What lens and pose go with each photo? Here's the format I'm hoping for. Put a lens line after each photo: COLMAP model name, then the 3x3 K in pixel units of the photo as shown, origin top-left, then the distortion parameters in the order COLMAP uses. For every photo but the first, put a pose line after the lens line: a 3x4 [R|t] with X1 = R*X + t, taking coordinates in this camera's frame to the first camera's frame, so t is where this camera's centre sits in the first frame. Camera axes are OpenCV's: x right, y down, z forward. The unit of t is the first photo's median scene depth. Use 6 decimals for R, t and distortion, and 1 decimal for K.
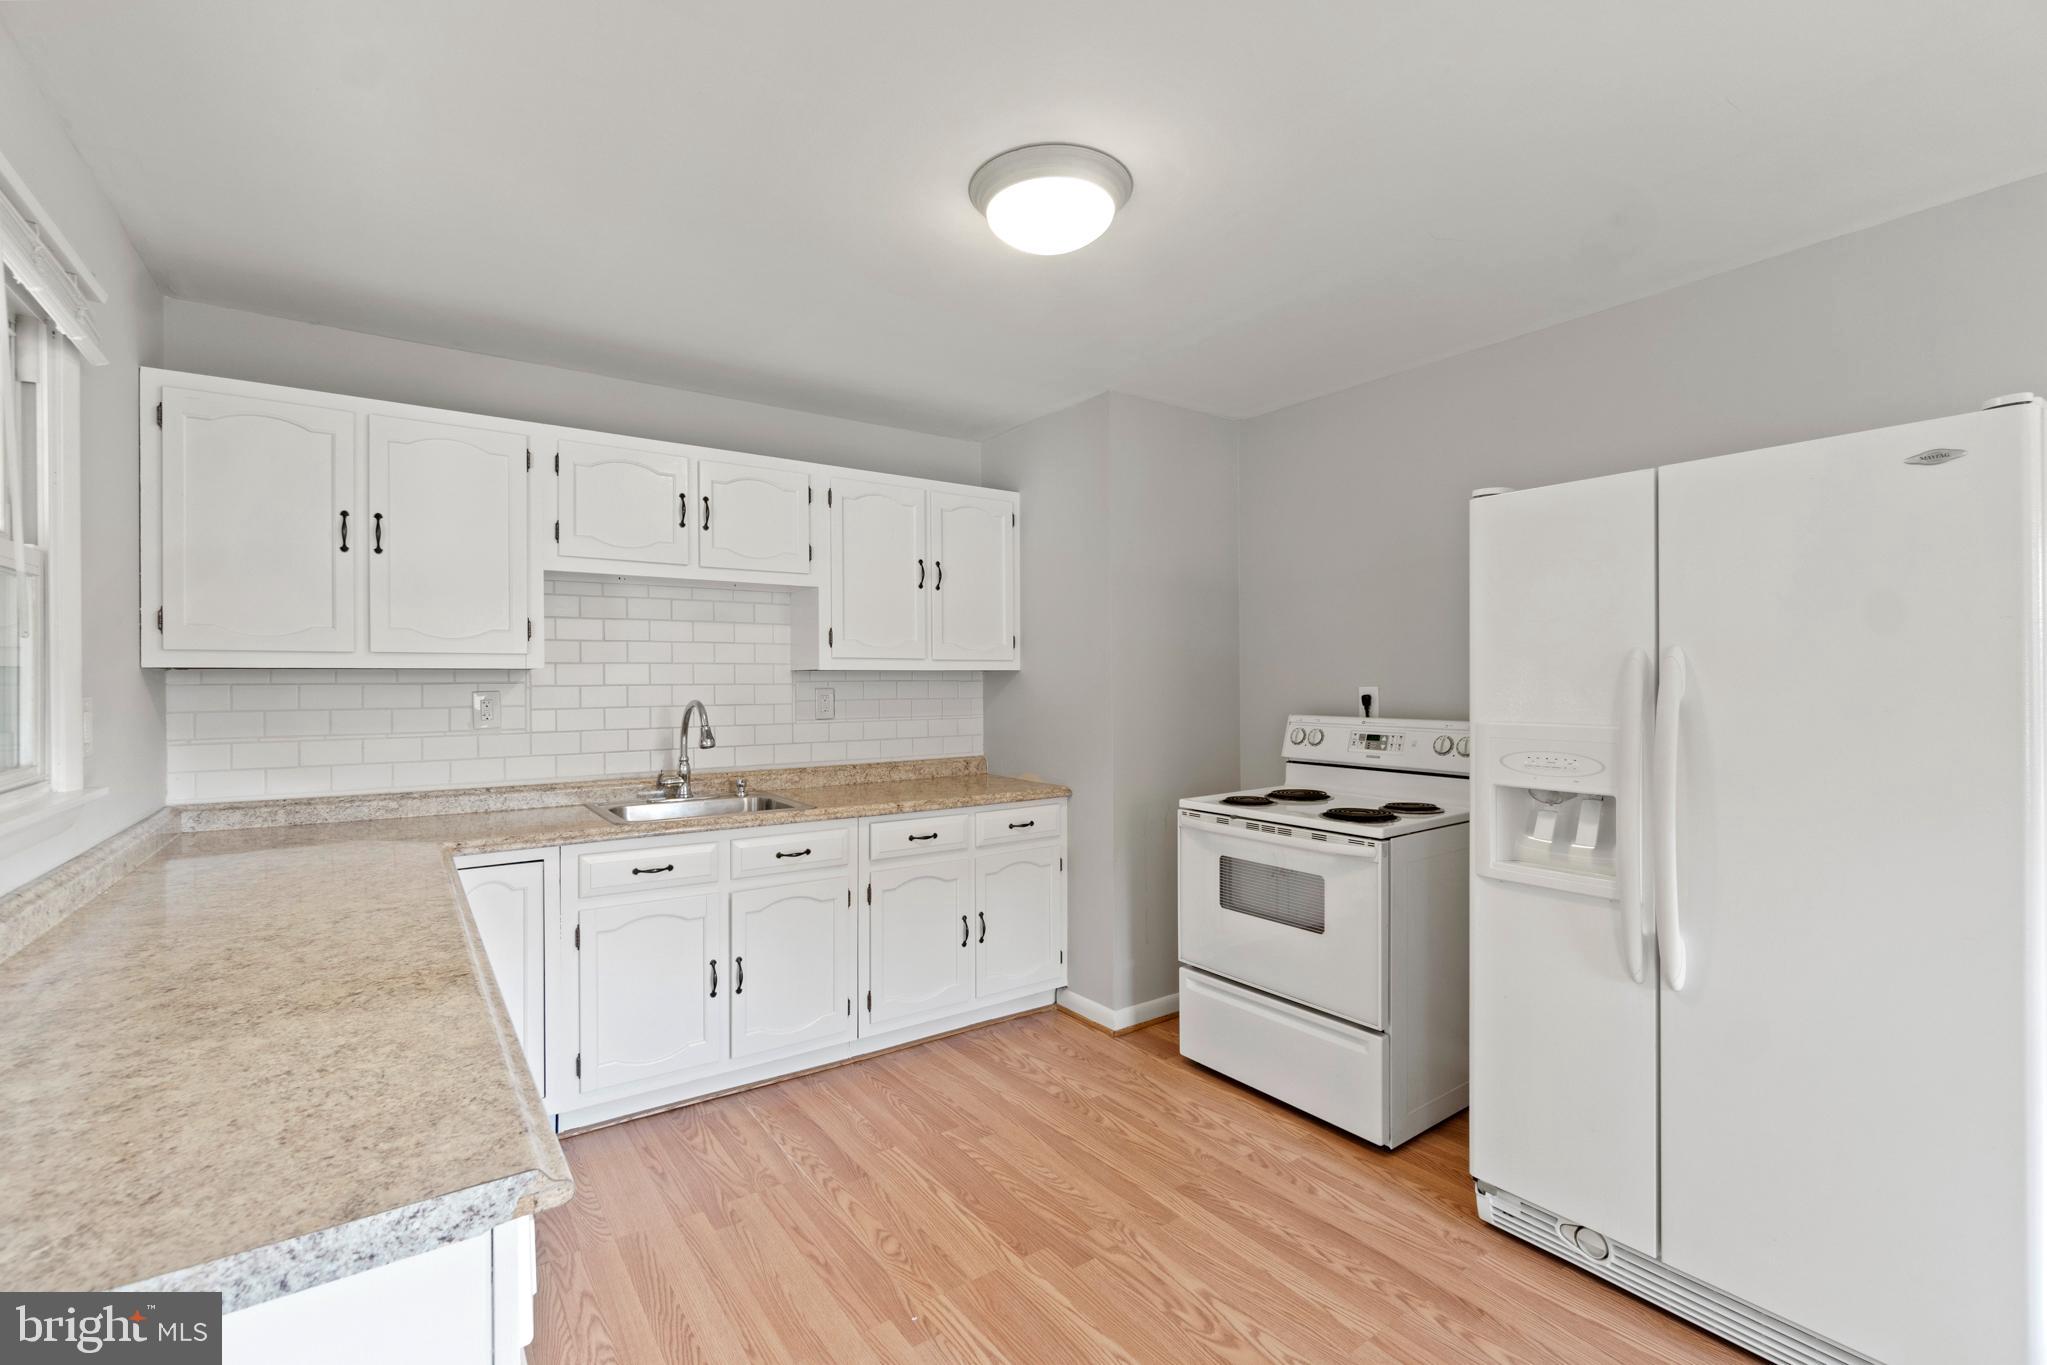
lens RADIAL K [[895.3, 0, 1015.2], [0, 895.3, 683.4], [0, 0, 1]] dist [-0.005425, 0.001237]
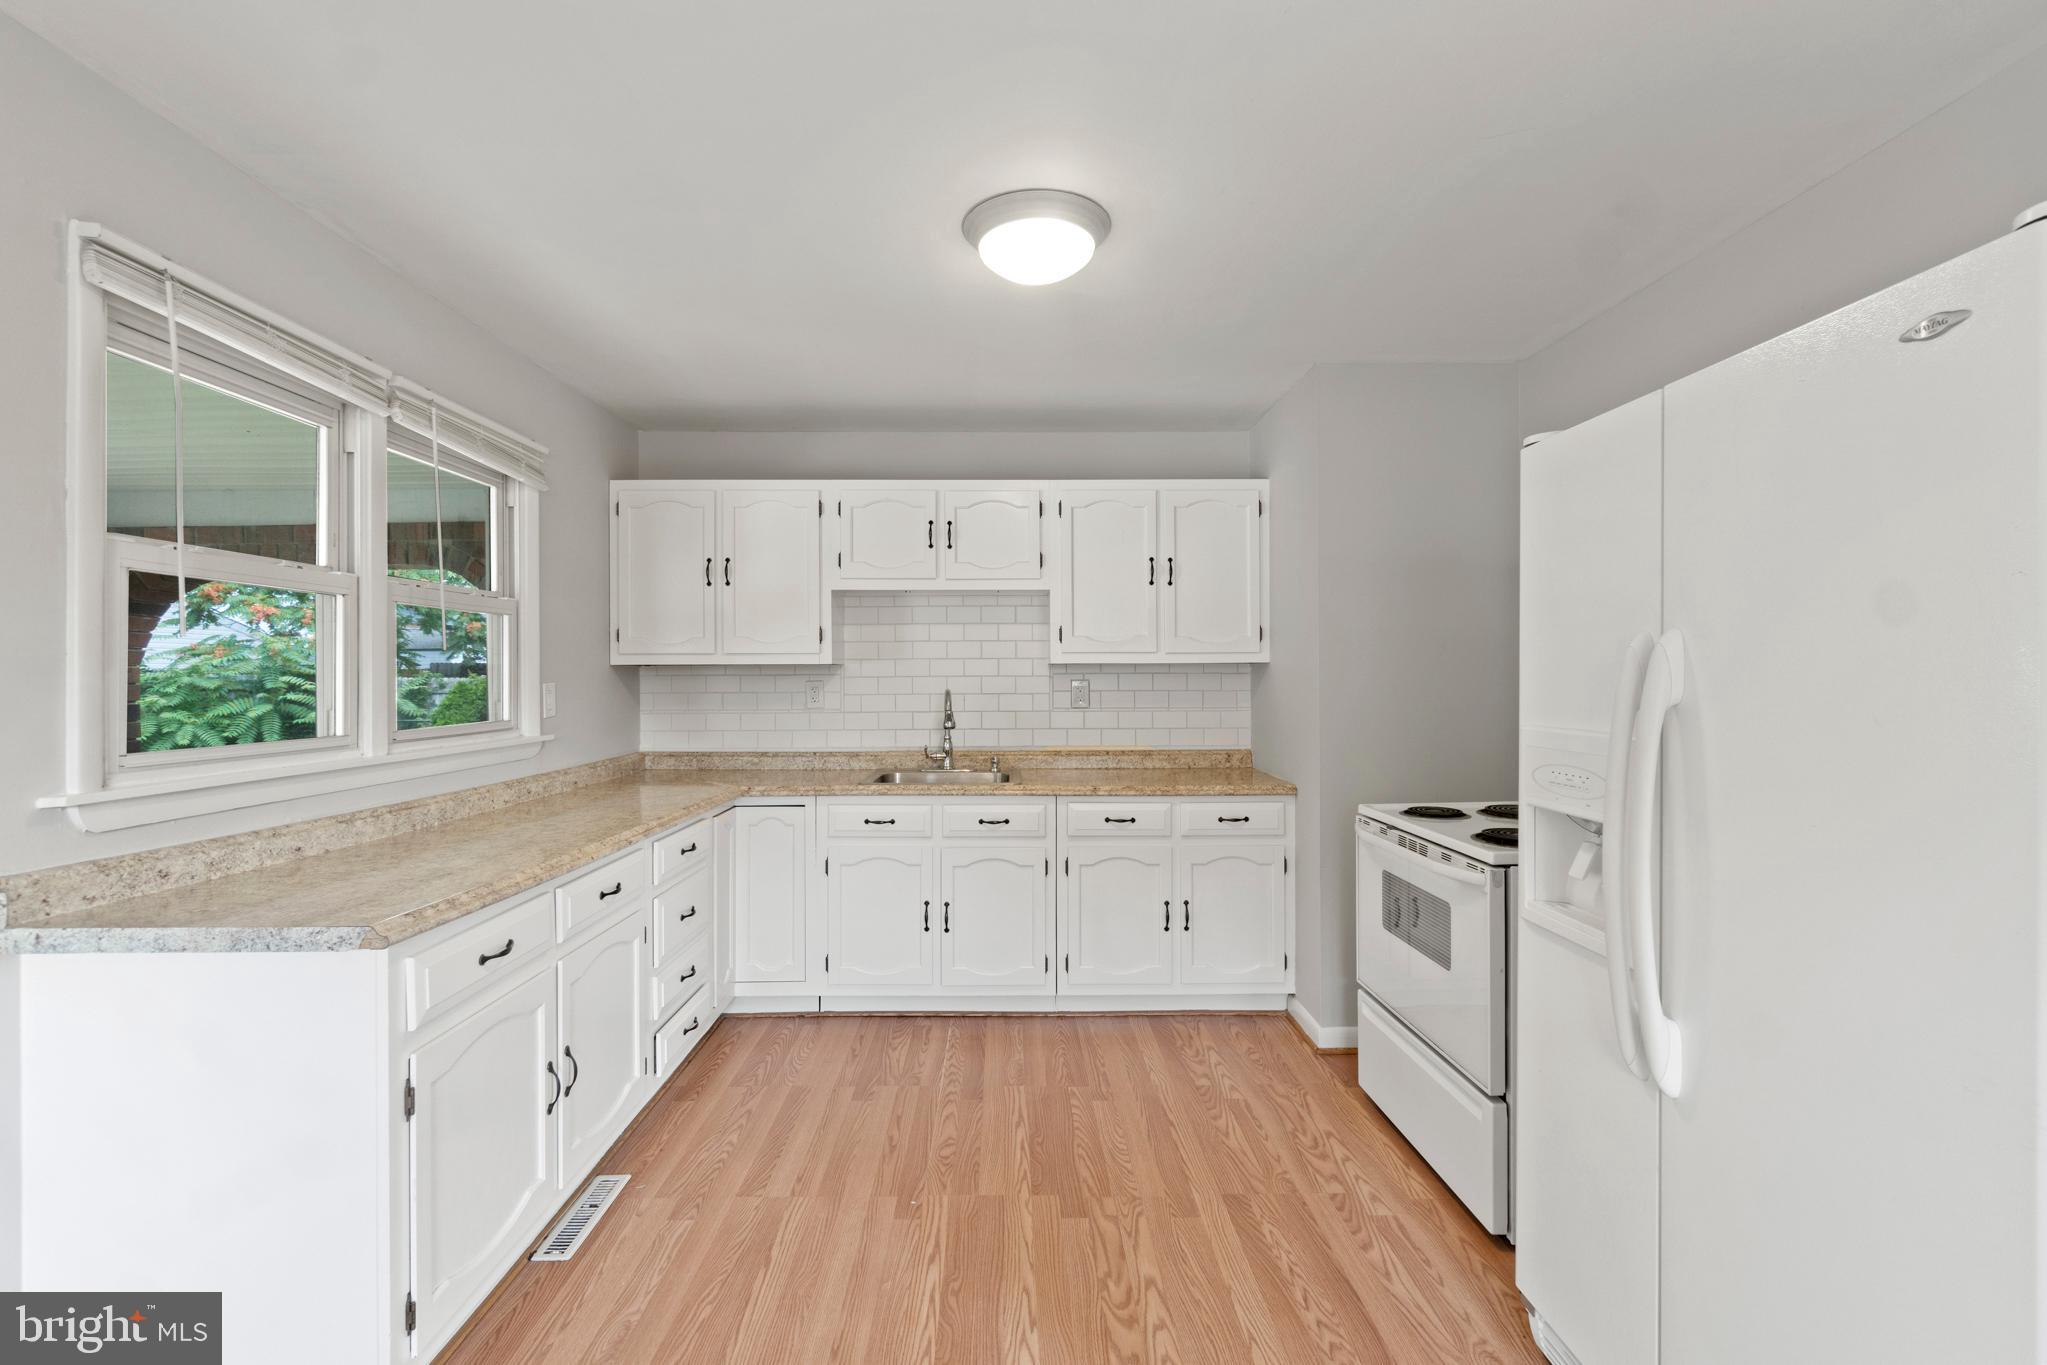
lens RADIAL K [[895.3, 0, 1016.5], [0, 895.3, 674.2], [0, 0, 1]] dist [-0.005425, 0.001237]
pose [[0.823029, 0.001771, -0.567996, 0.469760], [-0.003471, 0.999992, -0.001913, 0.000017], [0.567988, 0.003546, 0.823029, 0.057180]]
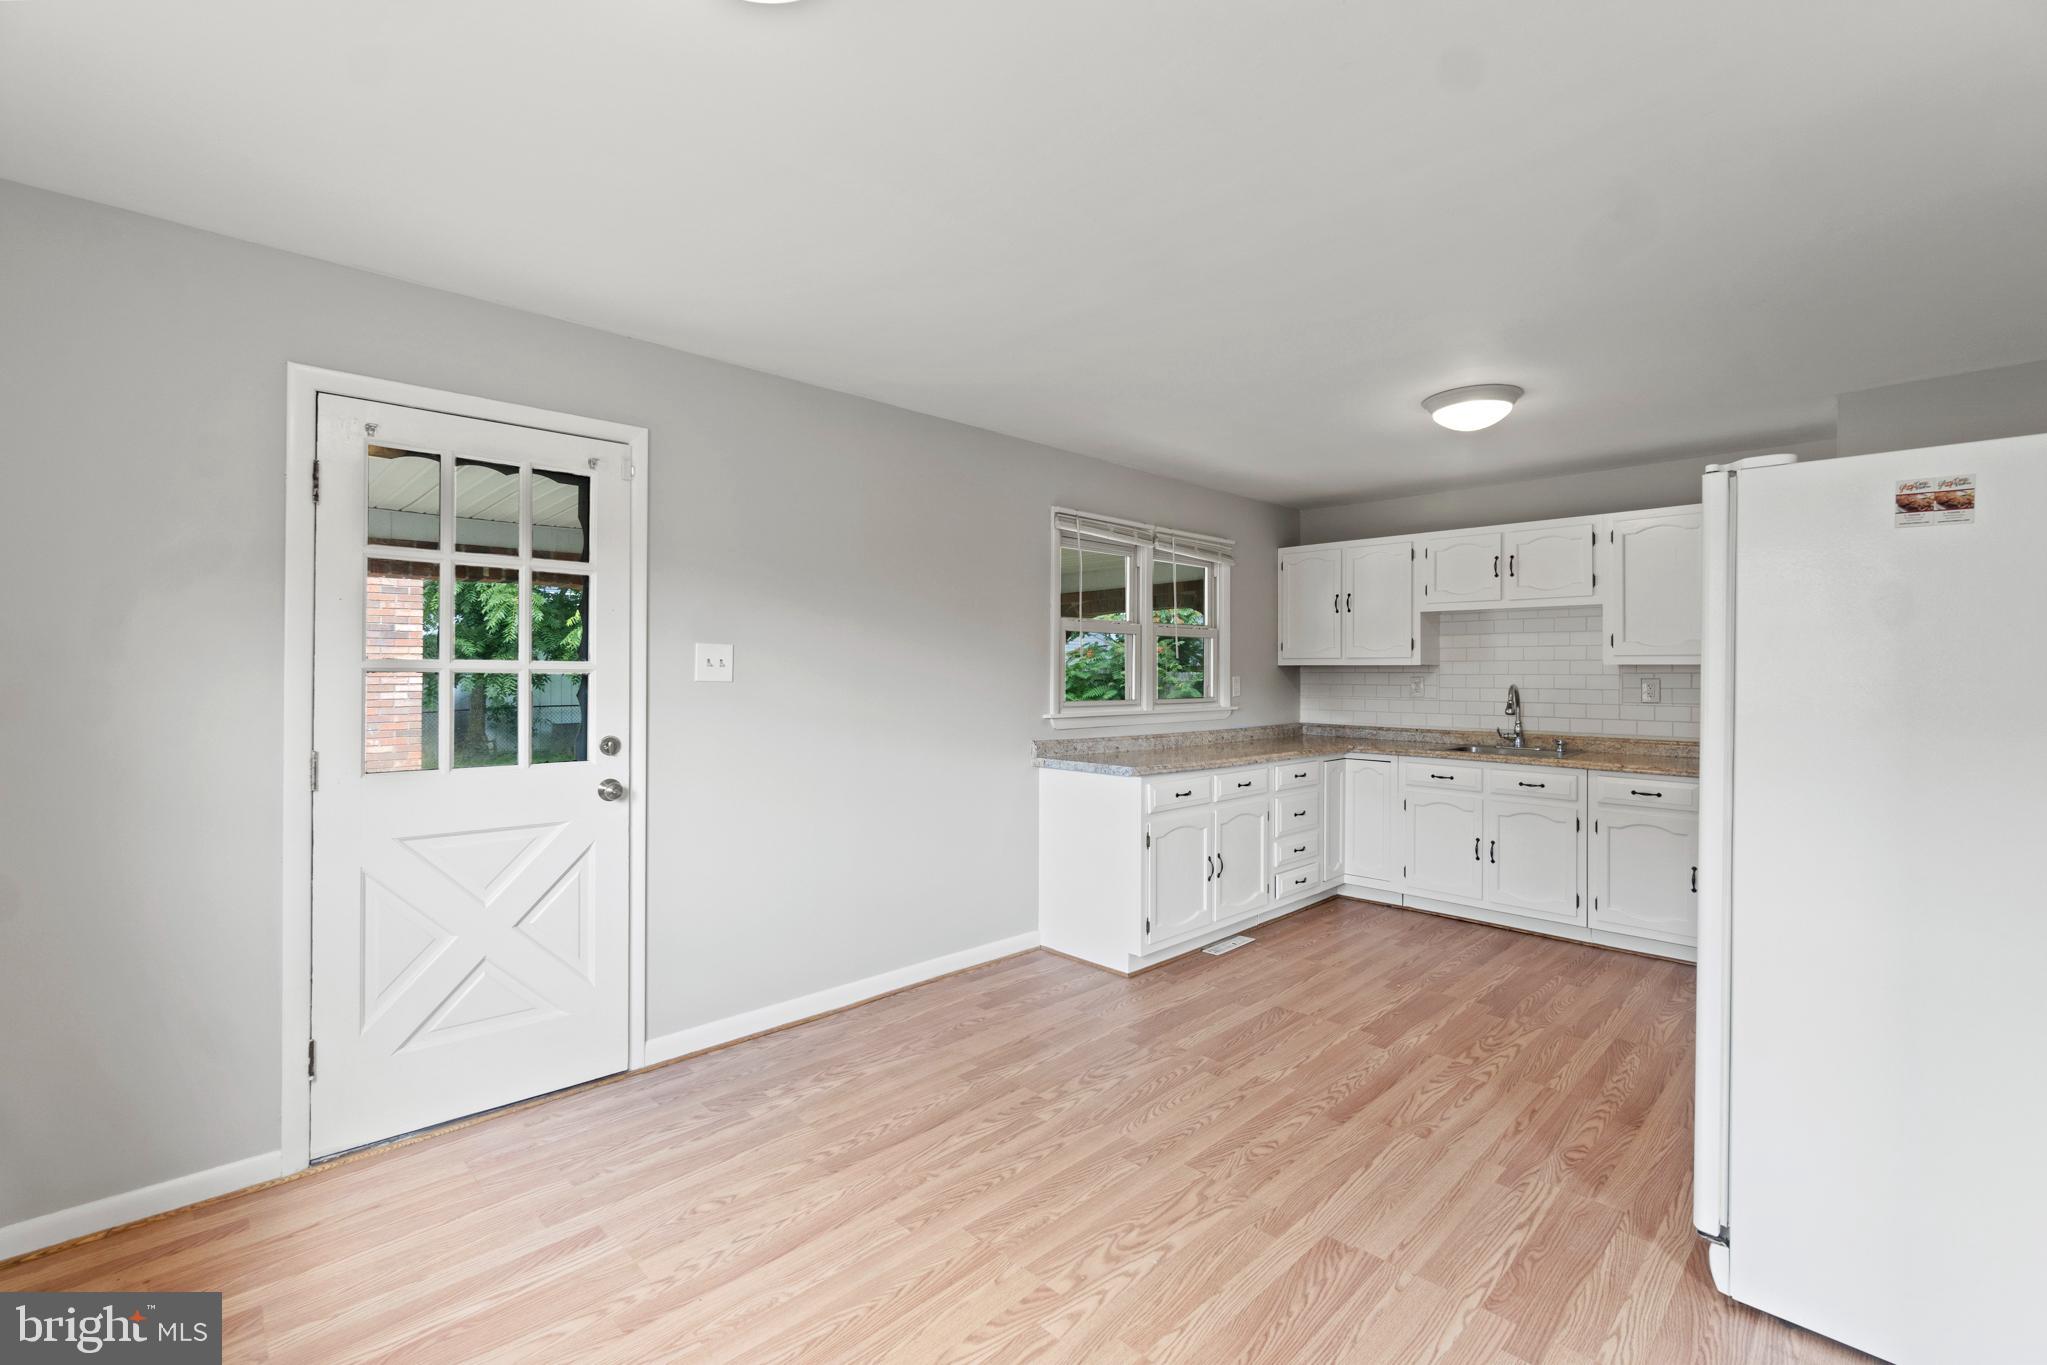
lens RADIAL K [[895.3, 0, 1021.6], [0, 895.3, 667.8], [0, 0, 1]] dist [-0.005425, 0.001237]
pose [[0.162080, 0.002126, -0.986775, 1.203628], [-0.008626, 0.999963, 0.000737, -0.005083], [0.986740, 0.008393, 0.162092, -0.126816]]
